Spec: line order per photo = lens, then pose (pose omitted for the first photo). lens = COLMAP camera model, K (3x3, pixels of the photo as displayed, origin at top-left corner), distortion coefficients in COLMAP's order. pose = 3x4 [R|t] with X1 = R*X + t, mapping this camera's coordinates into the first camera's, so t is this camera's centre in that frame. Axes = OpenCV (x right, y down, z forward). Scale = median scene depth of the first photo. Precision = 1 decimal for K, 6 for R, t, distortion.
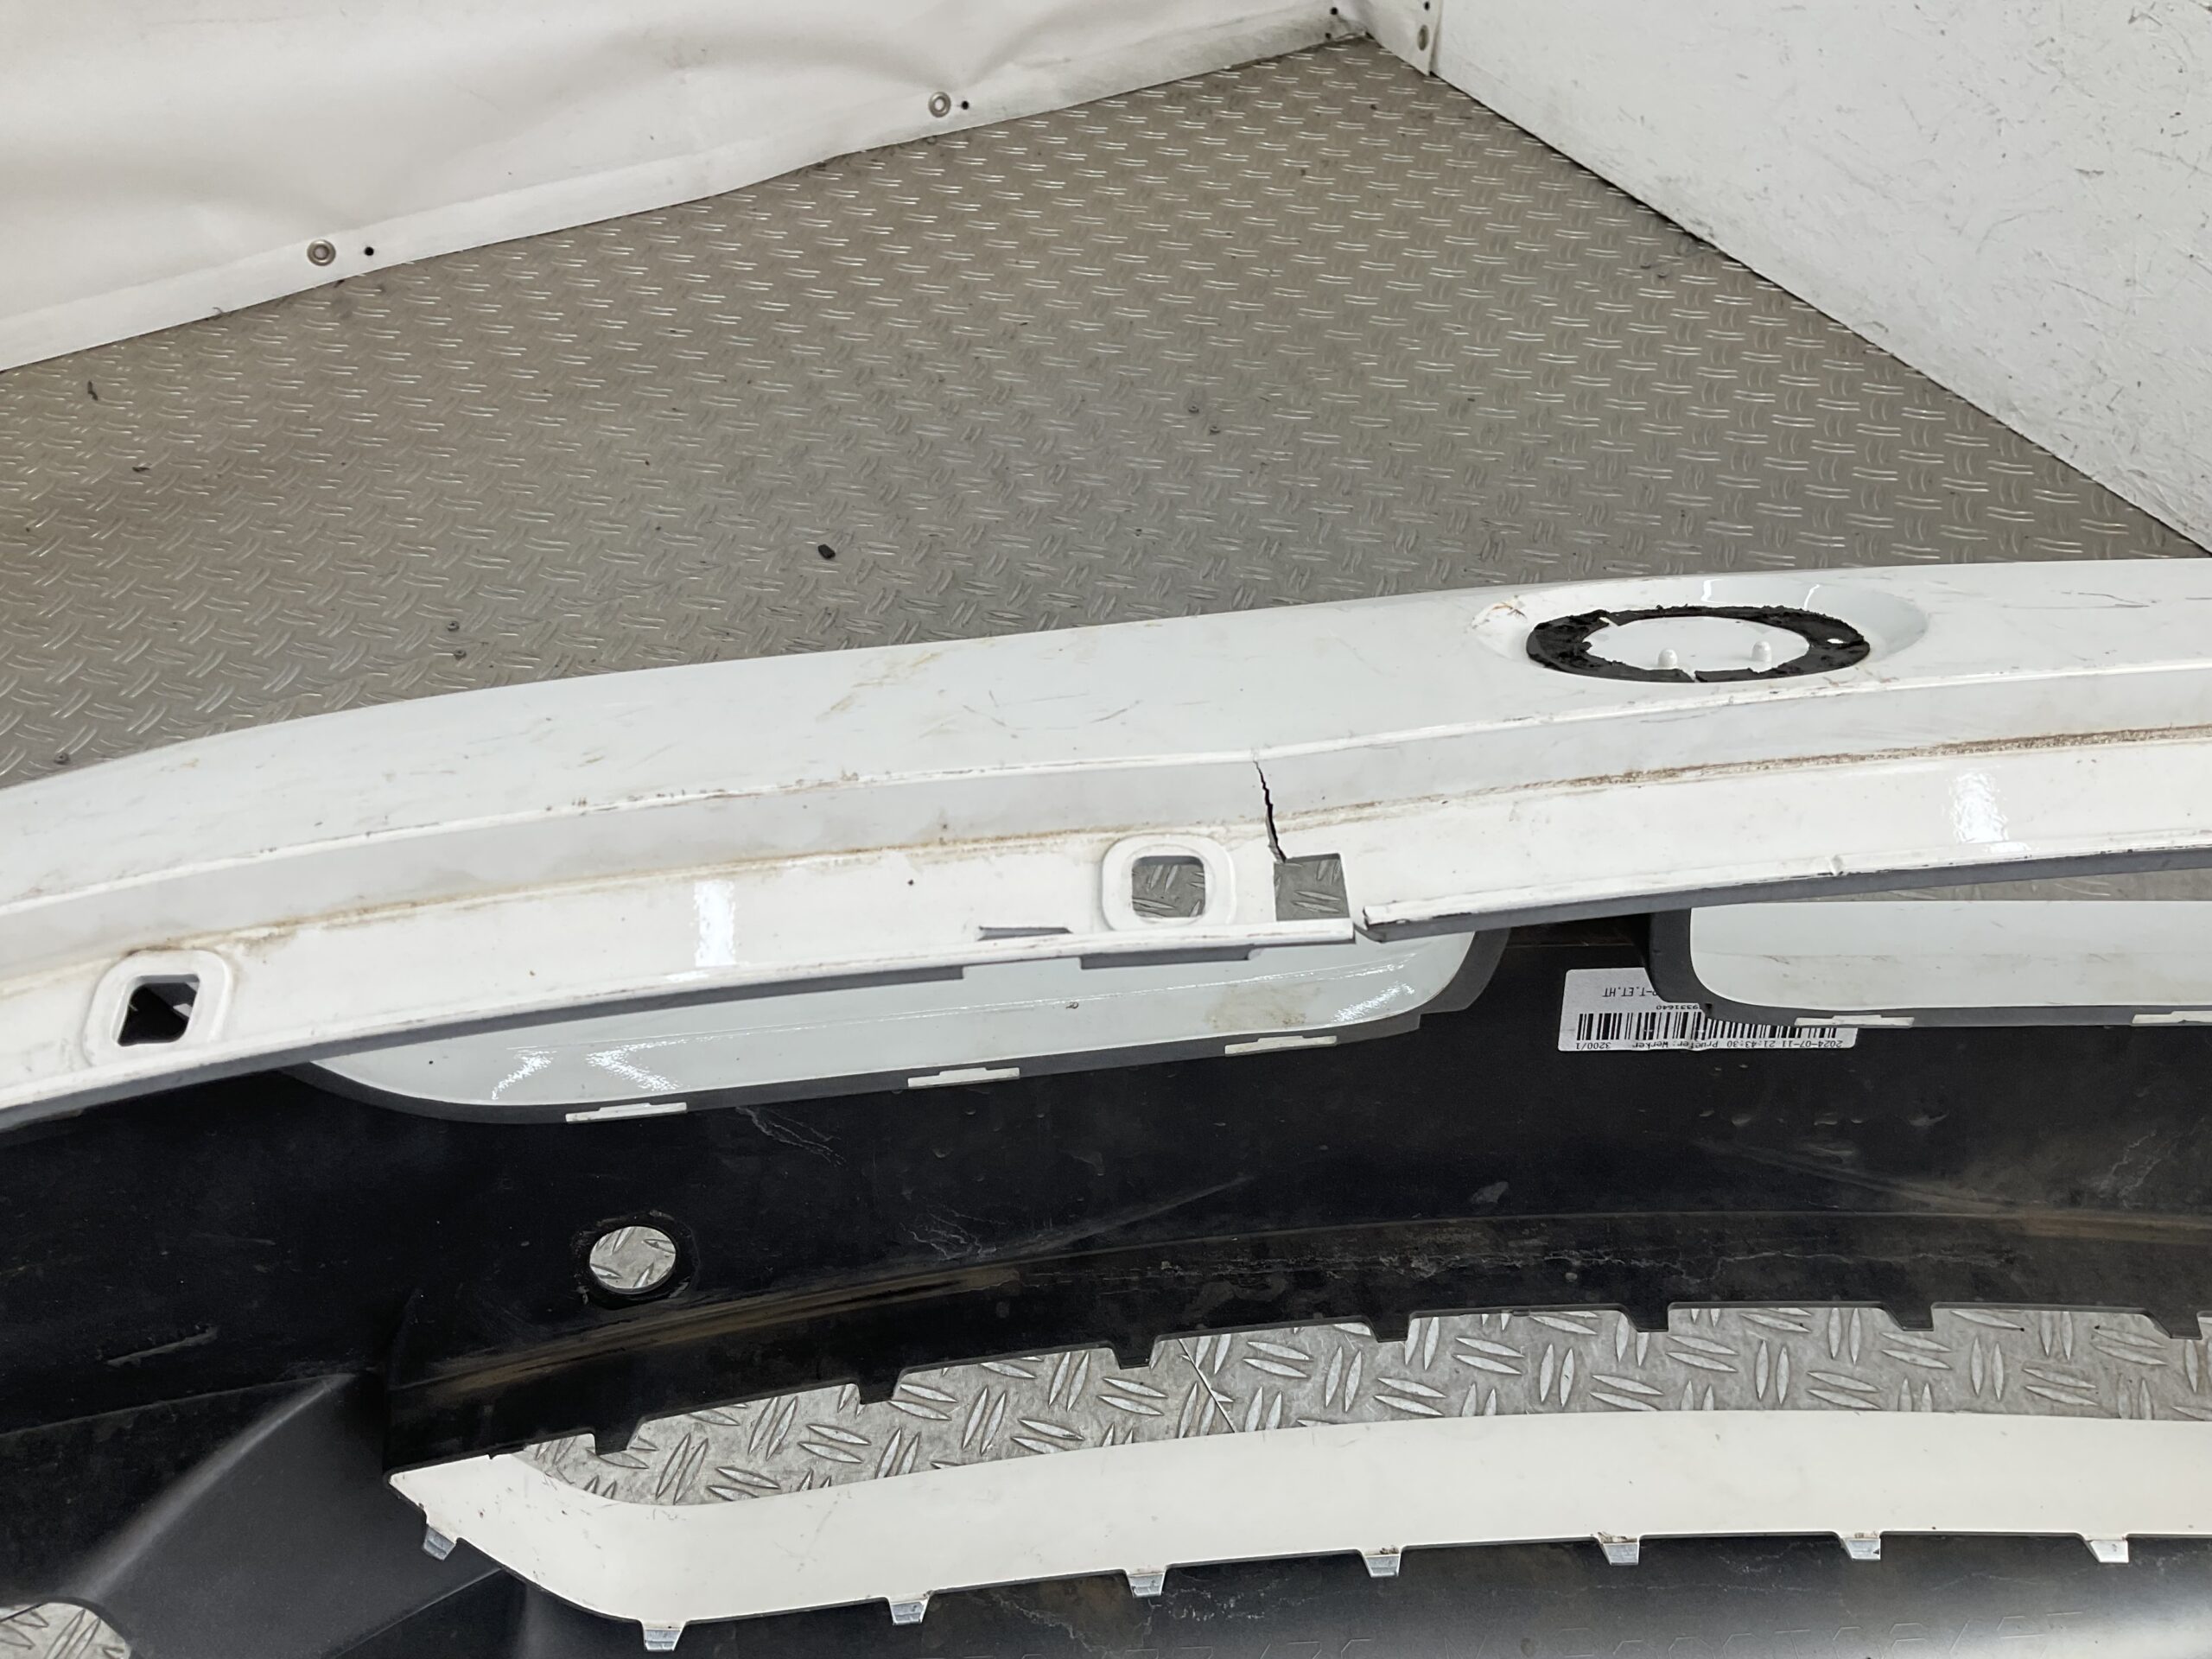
lens RADIAL K [[1840.9, 0, 1089.6], [0, 1840.9, 840.1], [0, 0, 1]] dist [0.080808, -0.142000]
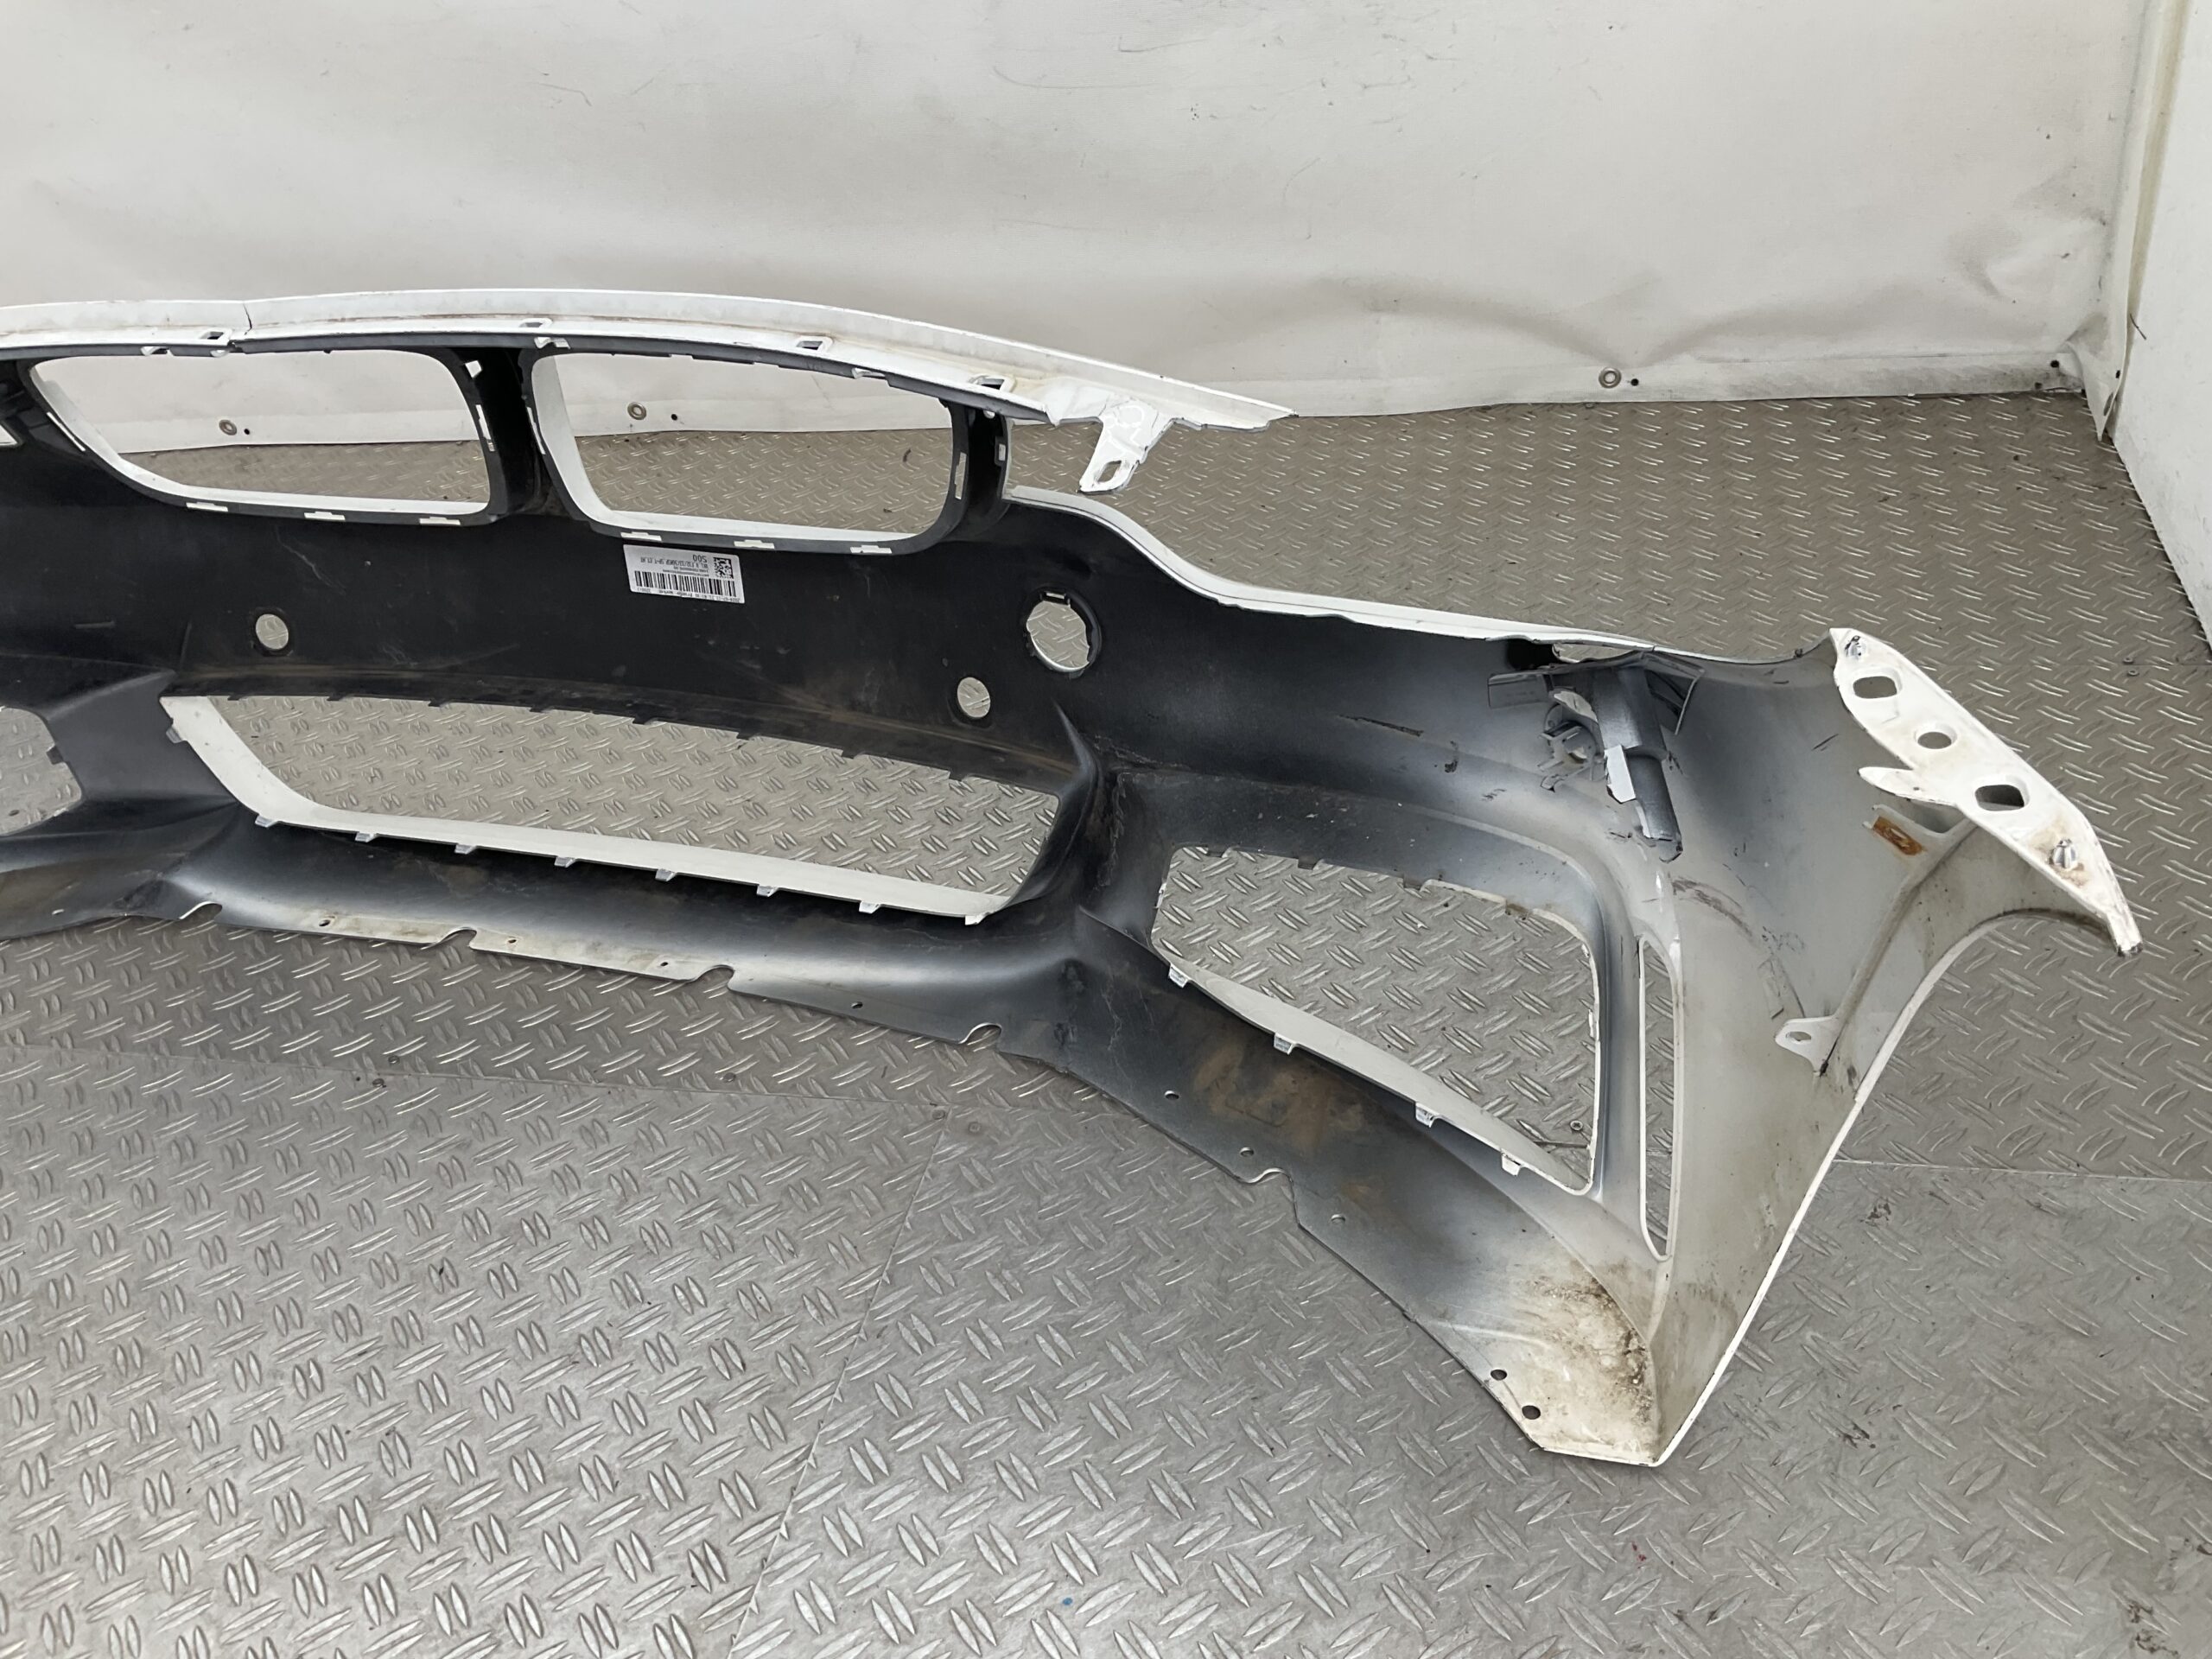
lens RADIAL K [[1863.2, 0, 1111.4], [0, 1863.2, 844.6], [0, 0, 1]] dist [0.039296, -0.033194]
pose [[0.924544, 0.164156, -0.343907, 1.524978], [-0.205586, 0.974726, -0.087425, 0.464245], [0.320864, 0.151531, 0.934925, -0.776257]]
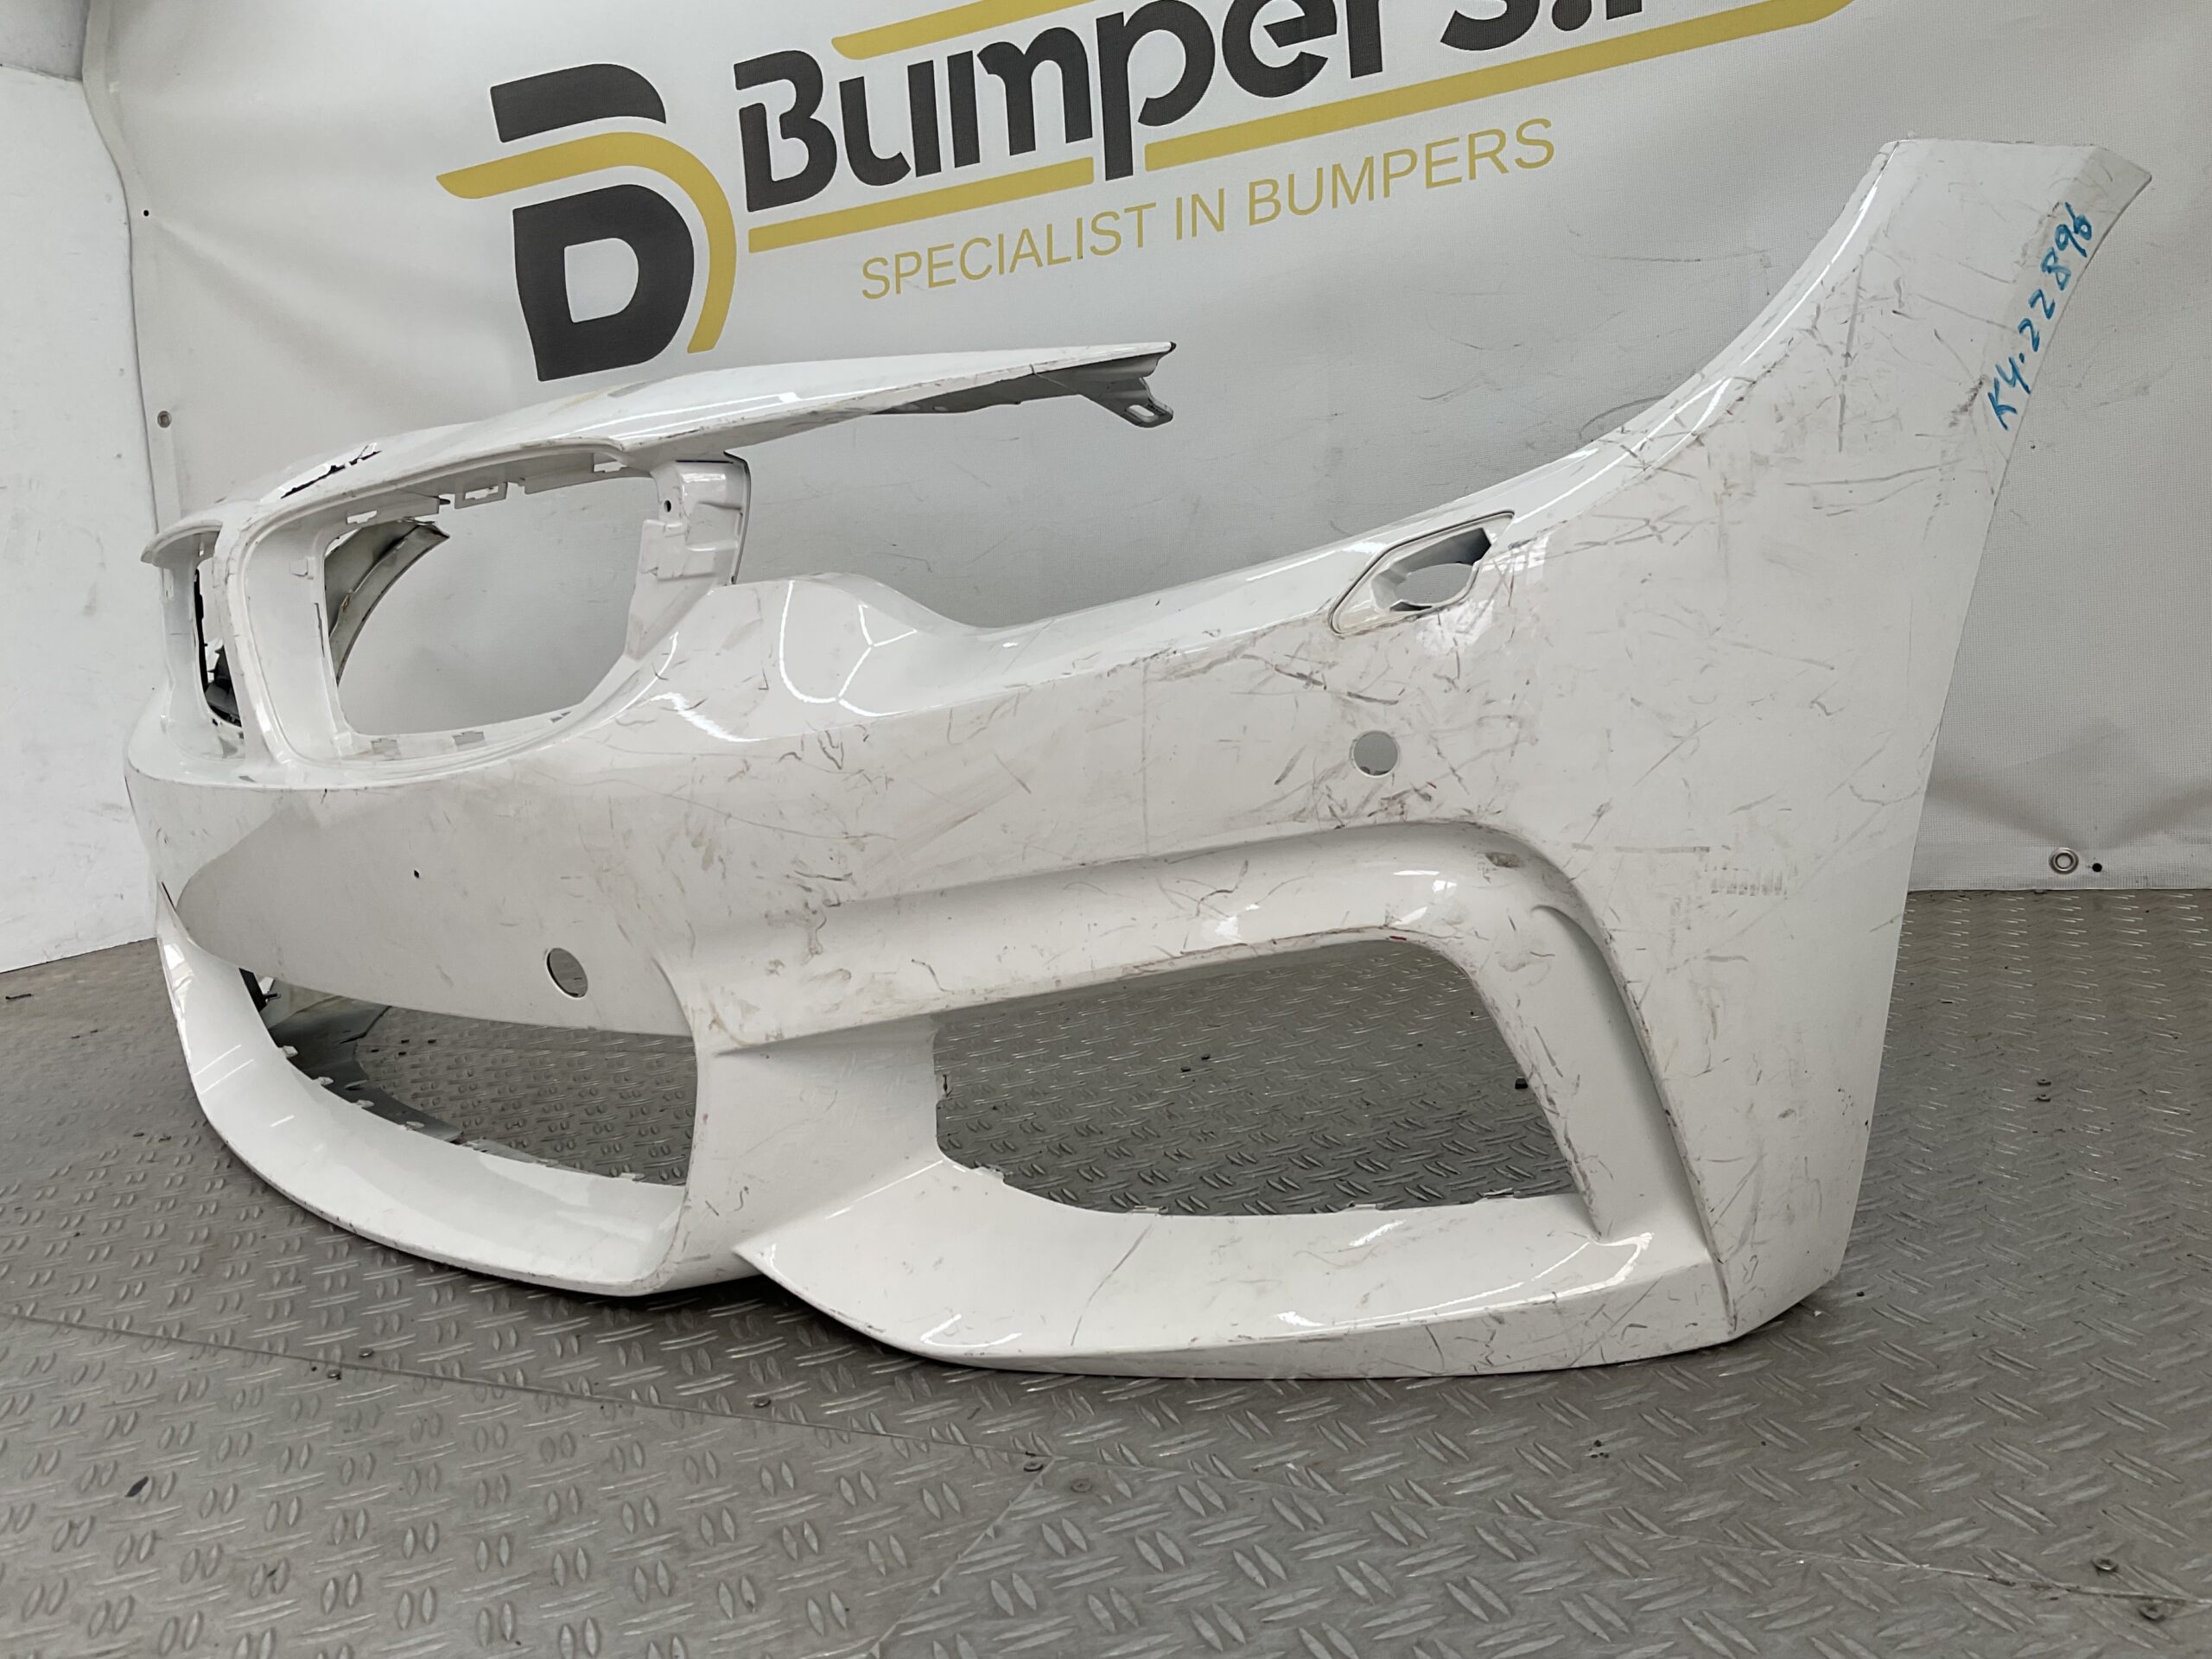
lens RADIAL K [[1840.9, 0, 1090.2], [0, 1840.9, 828.5], [0, 0, 1]] dist [0.080808, -0.142000]
pose [[0.812751, 0.045784, -0.580810, 1.483272], [-0.351190, 0.833936, -0.425696, 0.759077], [0.464868, 0.549959, 0.693861, -0.096438]]
